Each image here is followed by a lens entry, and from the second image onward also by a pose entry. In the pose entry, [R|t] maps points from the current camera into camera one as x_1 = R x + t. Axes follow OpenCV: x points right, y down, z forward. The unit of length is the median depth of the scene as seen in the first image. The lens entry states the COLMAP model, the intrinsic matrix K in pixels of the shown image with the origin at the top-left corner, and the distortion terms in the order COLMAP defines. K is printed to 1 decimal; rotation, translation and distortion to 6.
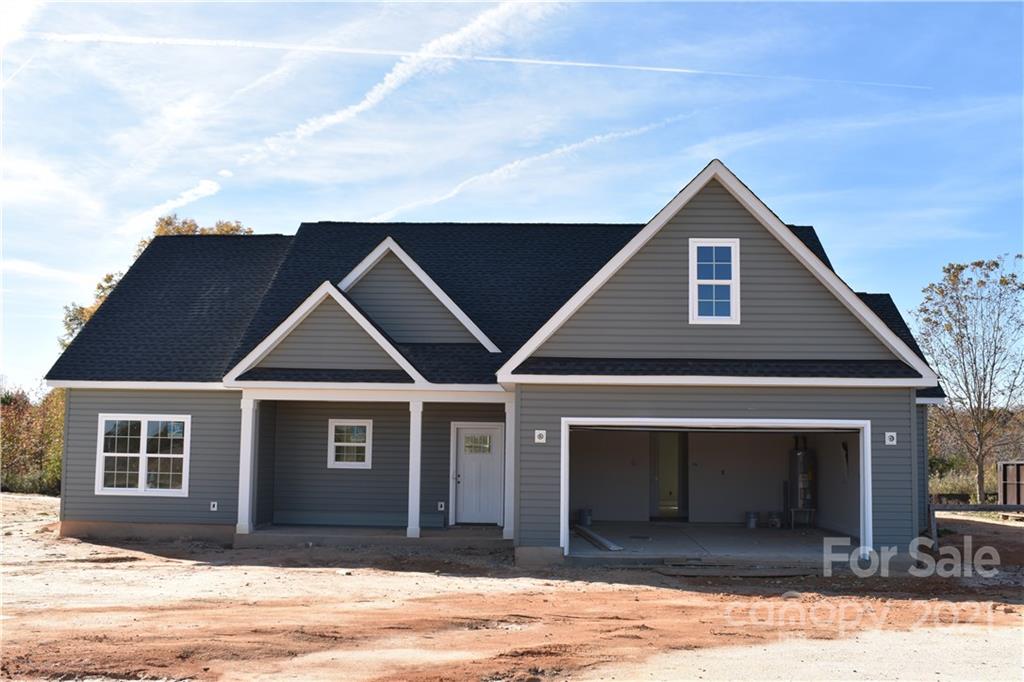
lens RADIAL K [[982.1, 0, 512.0], [0, 982.1, 341.0], [0, 0, 1]] dist [-0.071691, -0.018307]
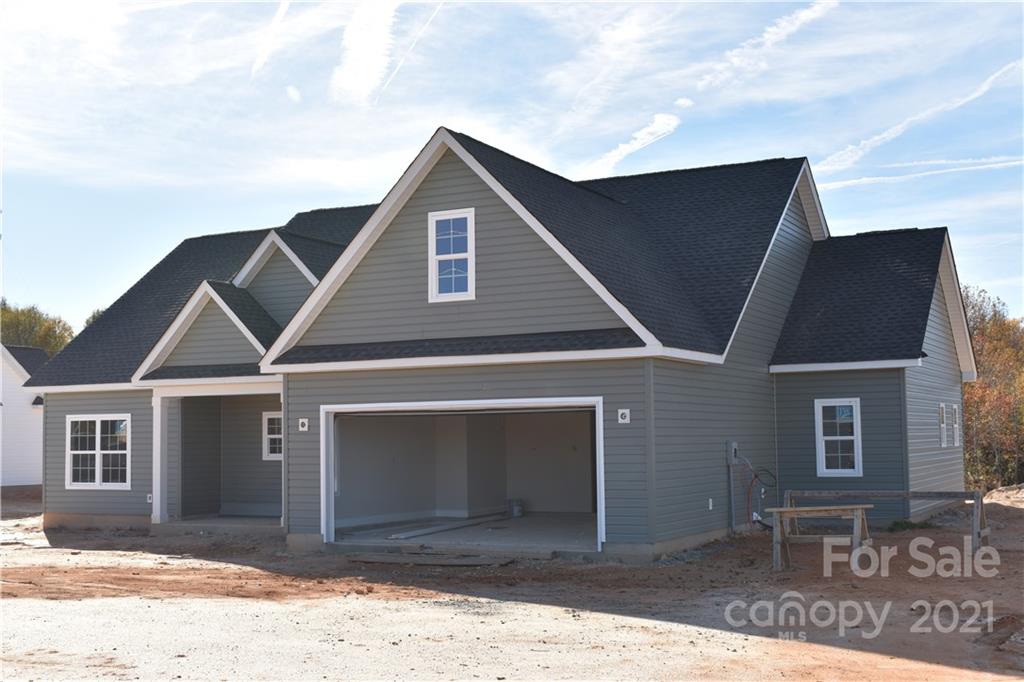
lens RADIAL K [[1240.8, 0, 512.0], [0, 1240.8, 341.0], [0, 0, 1]] dist [0.087644, -0.625979]
pose [[0.905422, -0.057212, -0.420640, 0.758859], [0.069514, 0.997483, 0.013957, 0.008452], [0.418783, -0.041877, 0.907120, -0.067717]]
